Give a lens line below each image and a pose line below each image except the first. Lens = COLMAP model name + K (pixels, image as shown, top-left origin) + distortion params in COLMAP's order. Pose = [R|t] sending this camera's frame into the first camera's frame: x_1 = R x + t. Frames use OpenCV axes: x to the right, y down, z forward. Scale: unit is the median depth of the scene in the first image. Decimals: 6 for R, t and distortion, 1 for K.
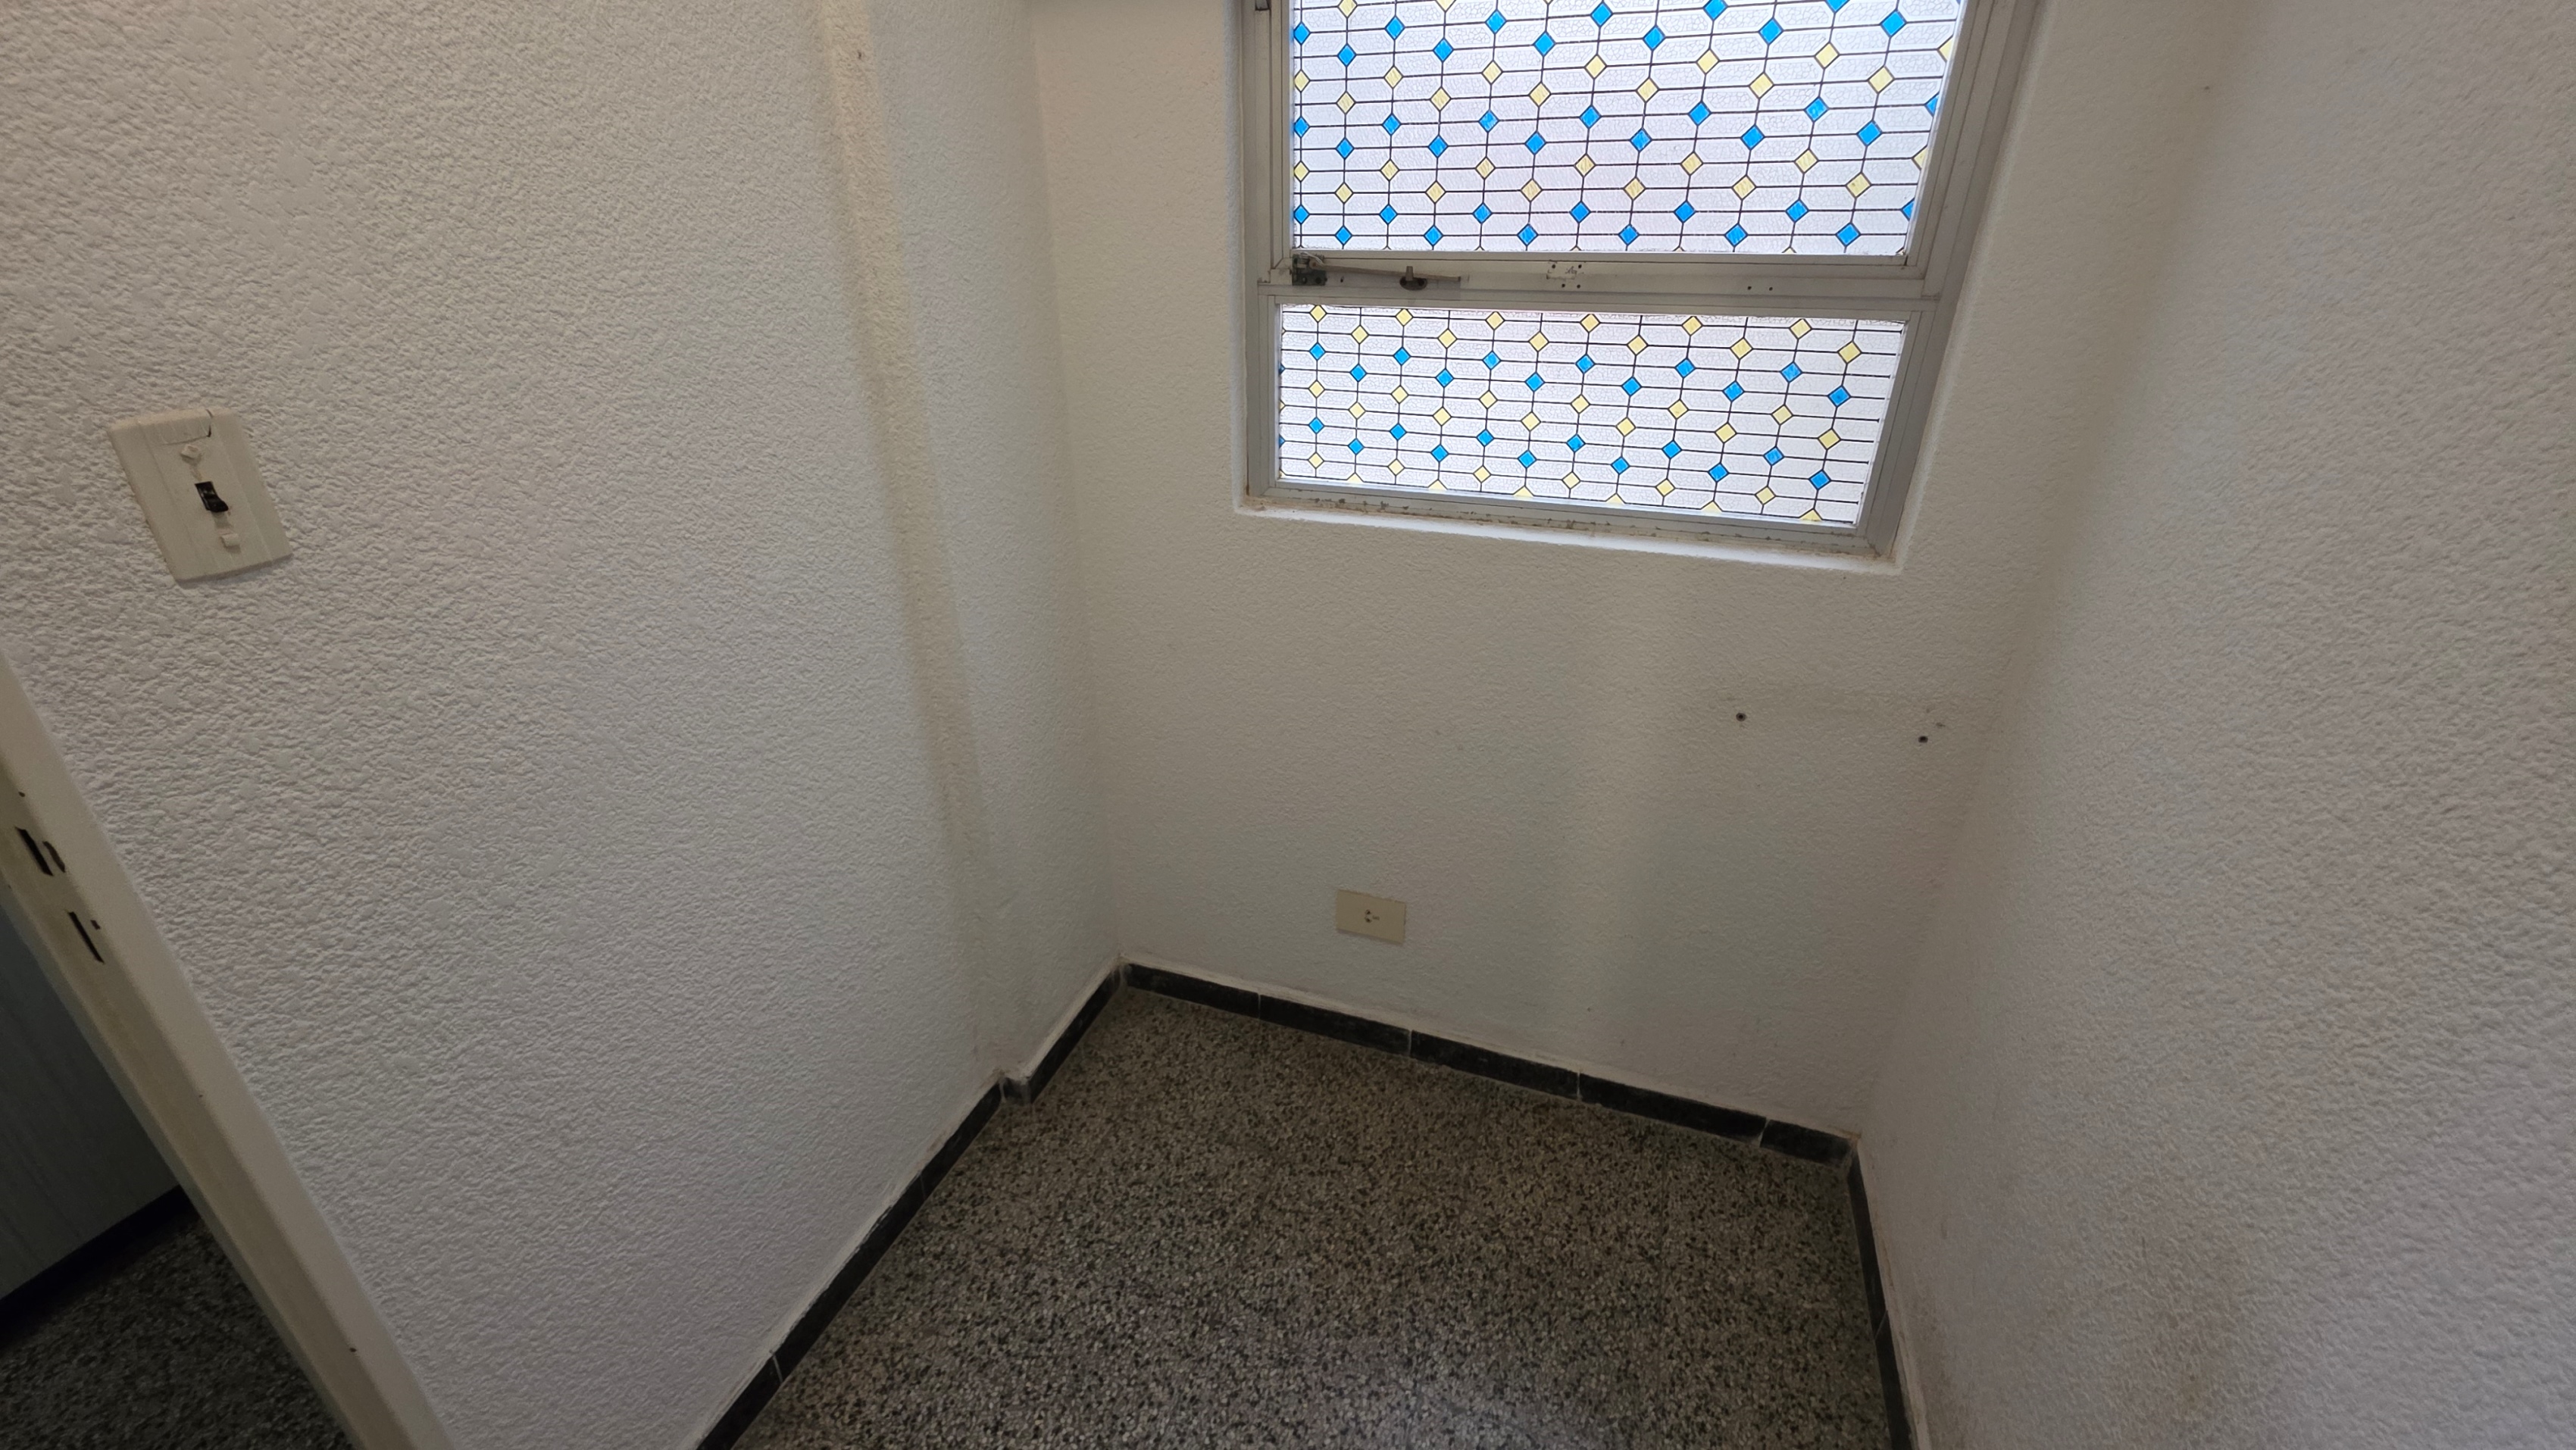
lens RADIAL K [[1026.8, 0, 1287.5], [0, 1026.8, 710.9], [0, 0, 1]] dist [0.012756, -0.007602]
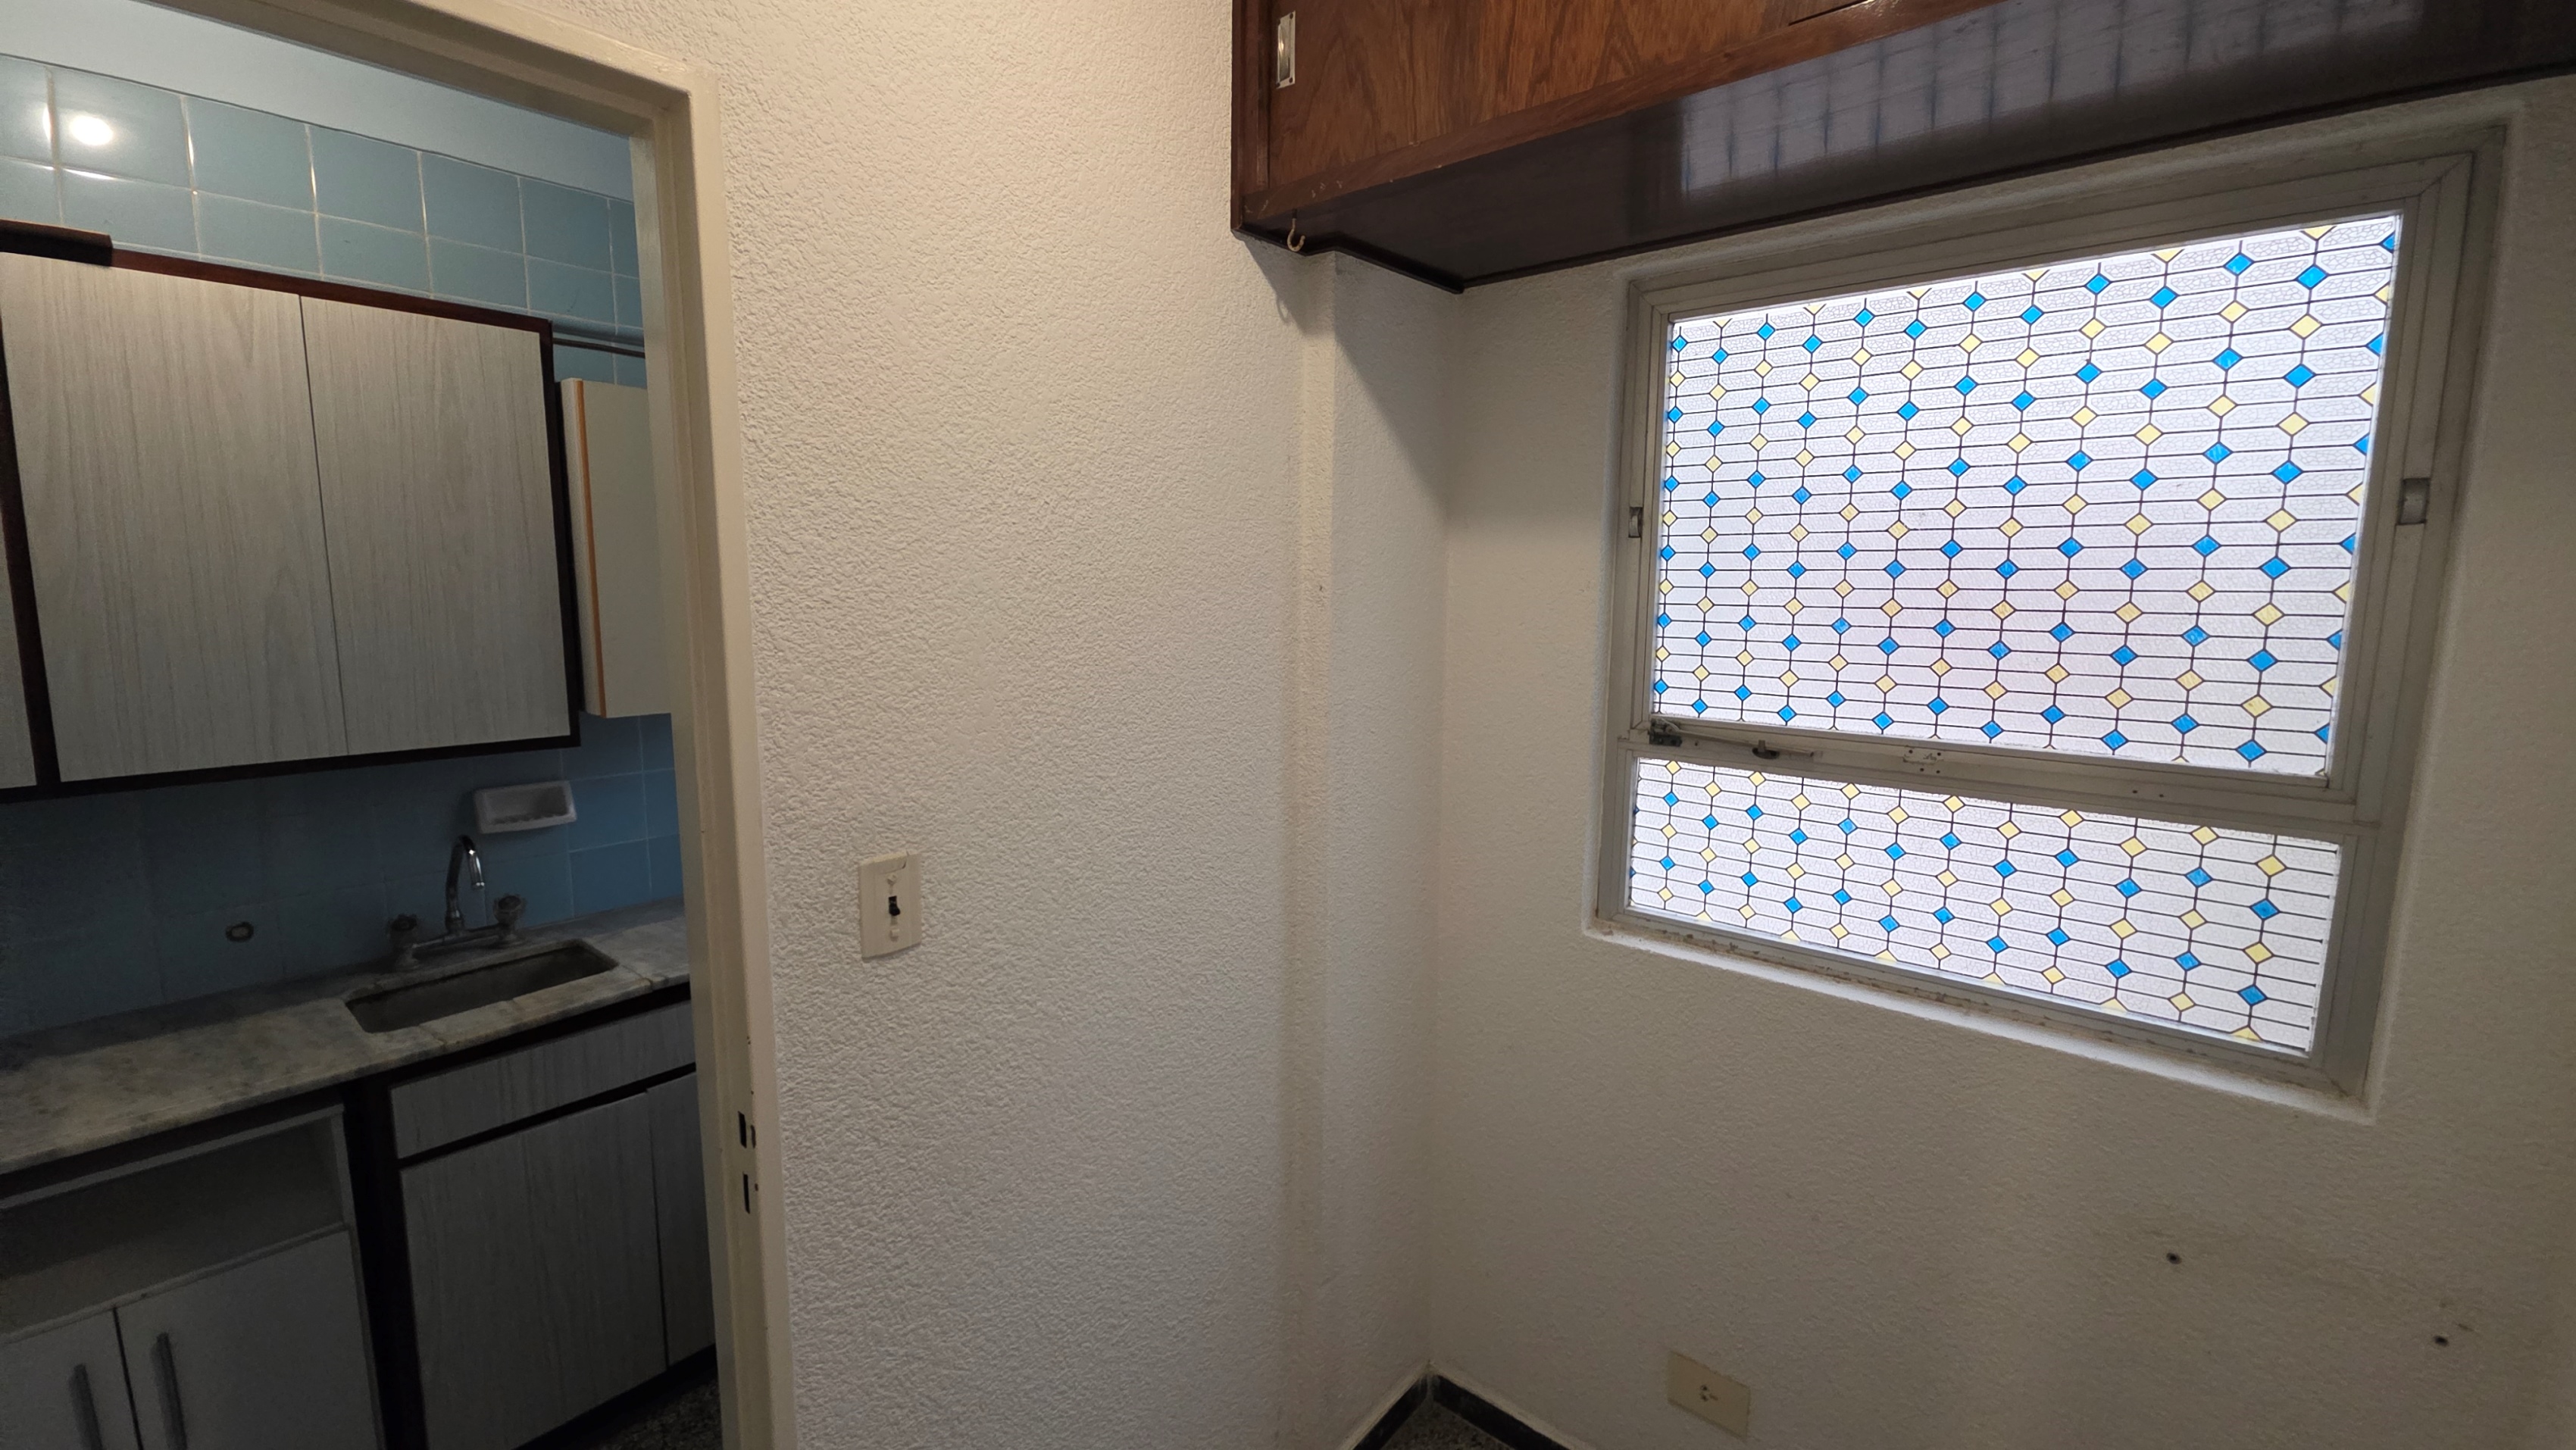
lens RADIAL K [[1026.8, 0, 1287.5], [0, 1026.8, 710.9], [0, 0, 1]] dist [0.012756, -0.007602]
pose [[0.937170, 0.052503, -0.344901, 0.021594], [-0.156831, 0.946490, -0.282064, -0.073144], [0.311636, 0.318433, 0.895256, -0.160654]]
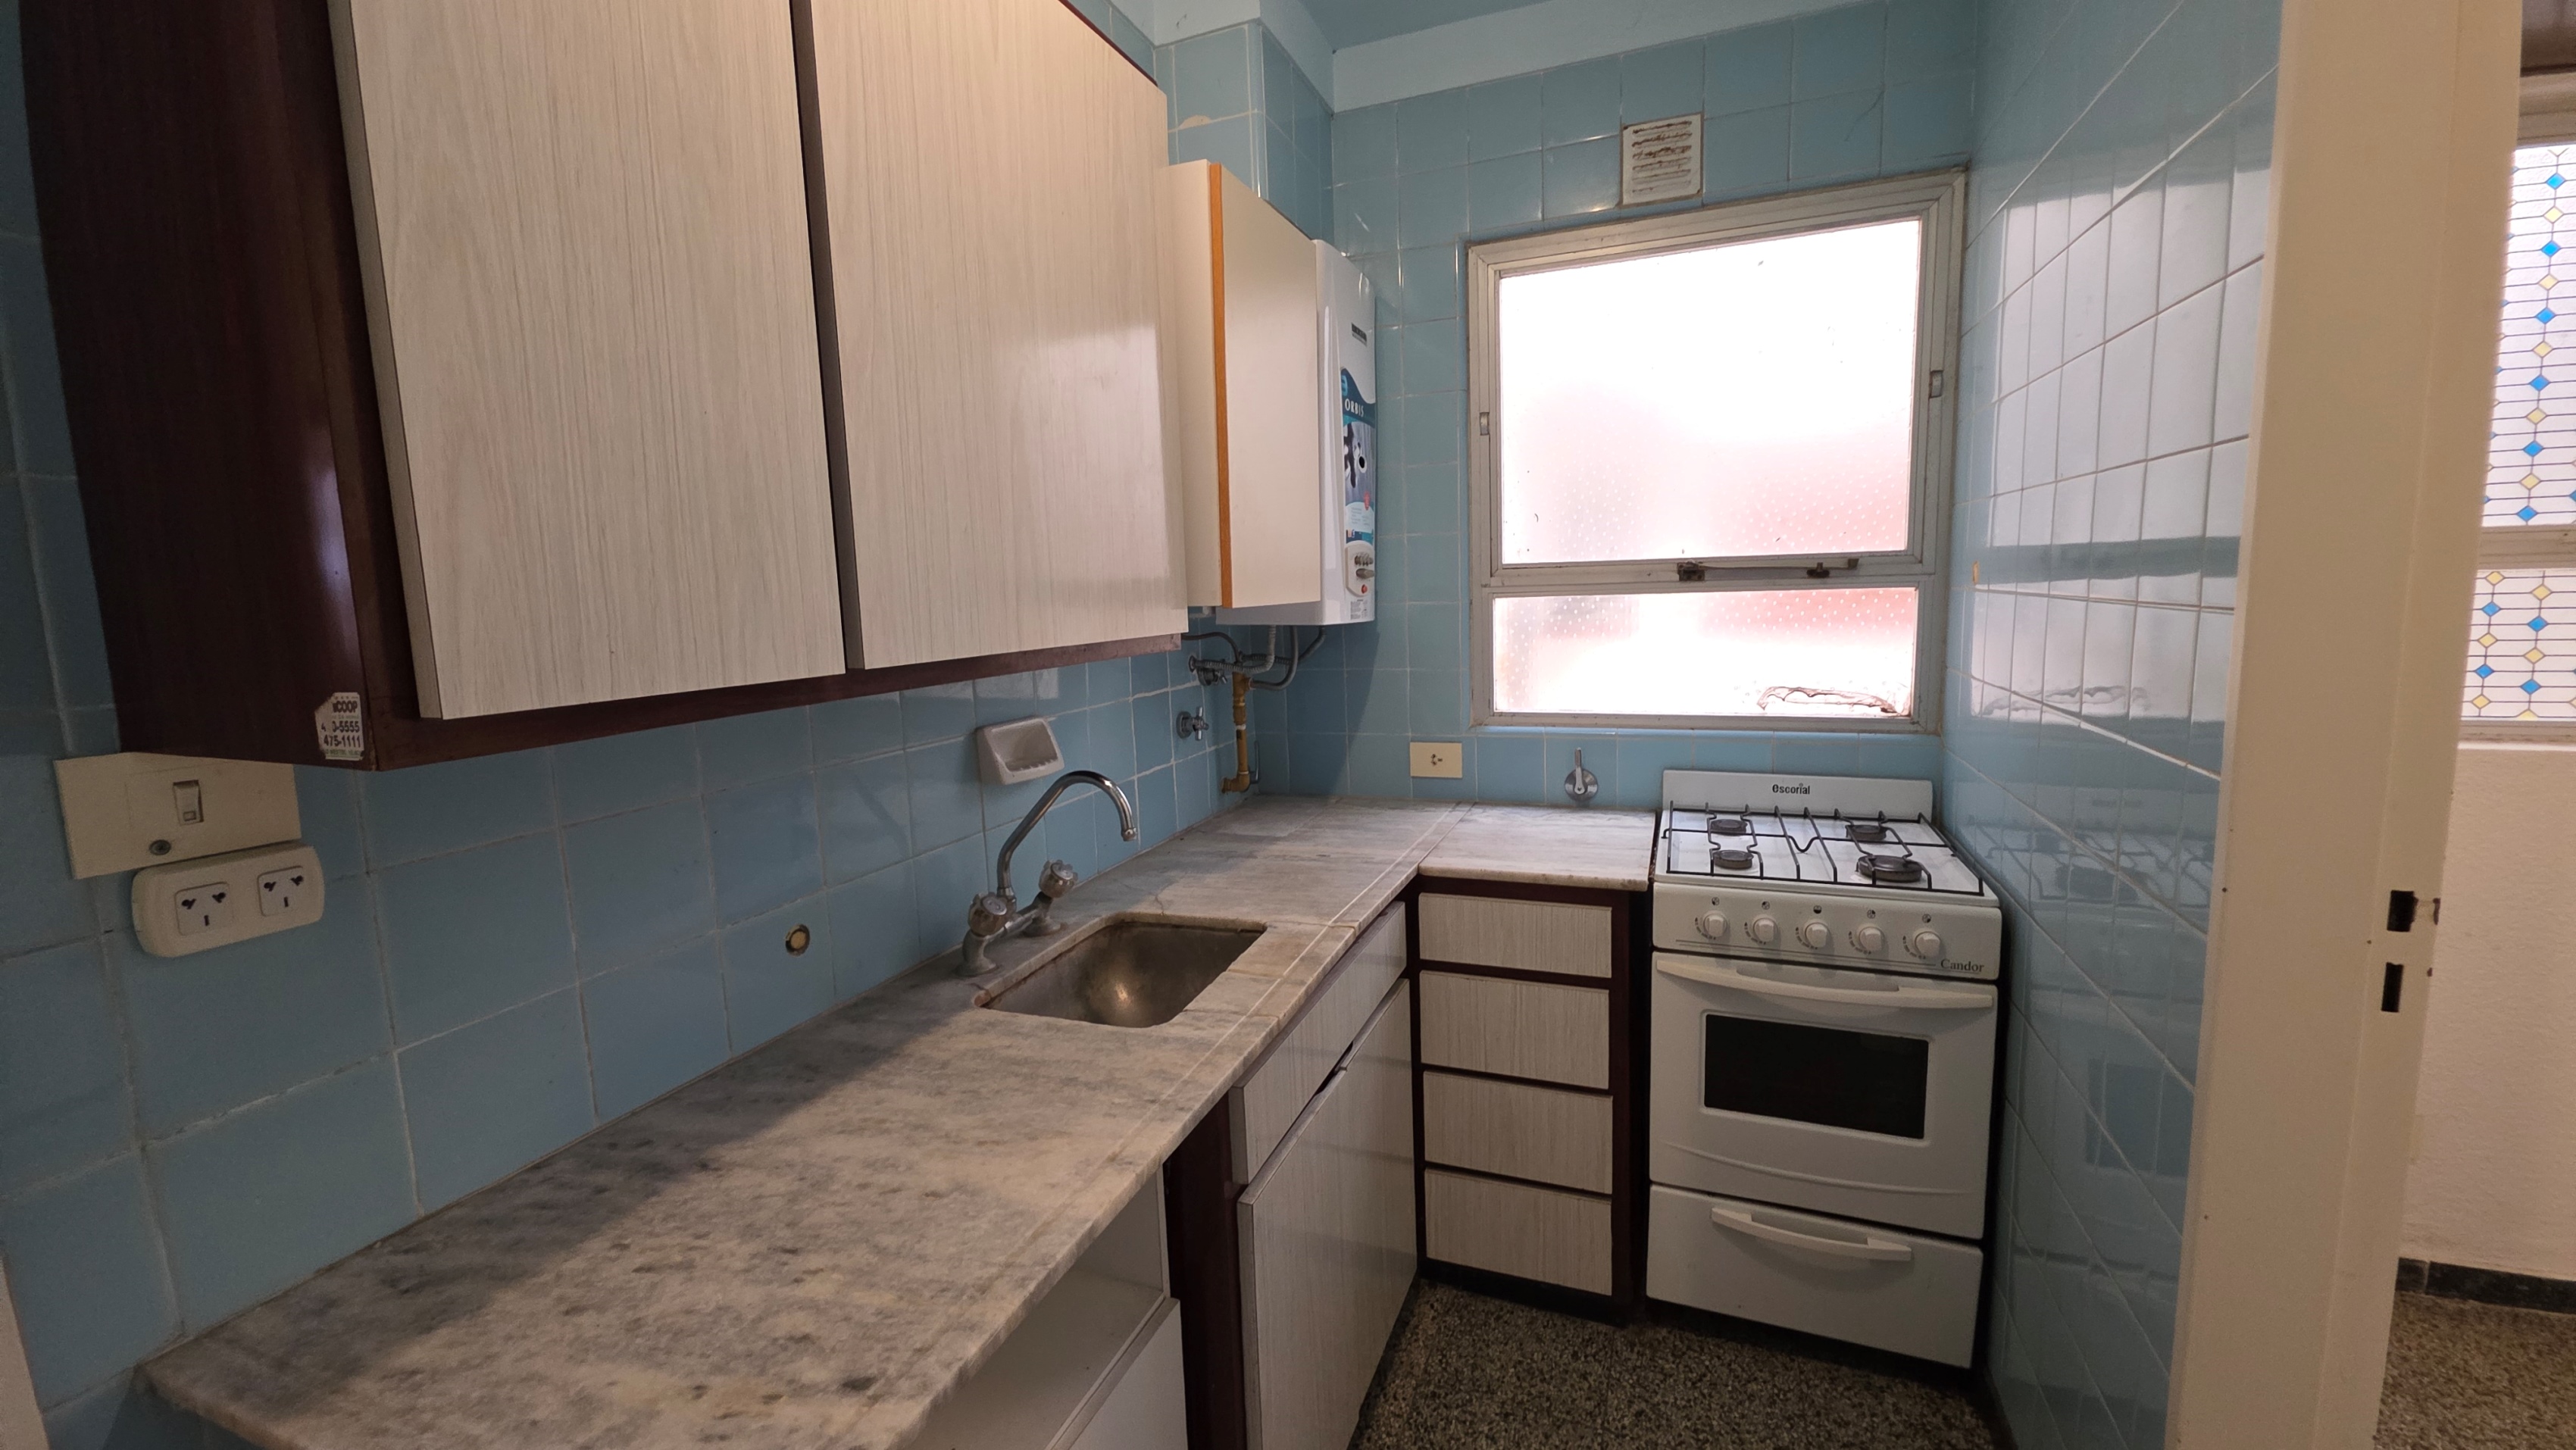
lens RADIAL K [[1026.8, 0, 1287.5], [0, 1026.8, 710.9], [0, 0, 1]] dist [0.012756, -0.007602]
pose [[0.999324, -0.028929, -0.022667, -1.292957], [0.020384, 0.949490, -0.313136, 0.140884], [0.030581, 0.312462, 0.949438, -0.196861]]
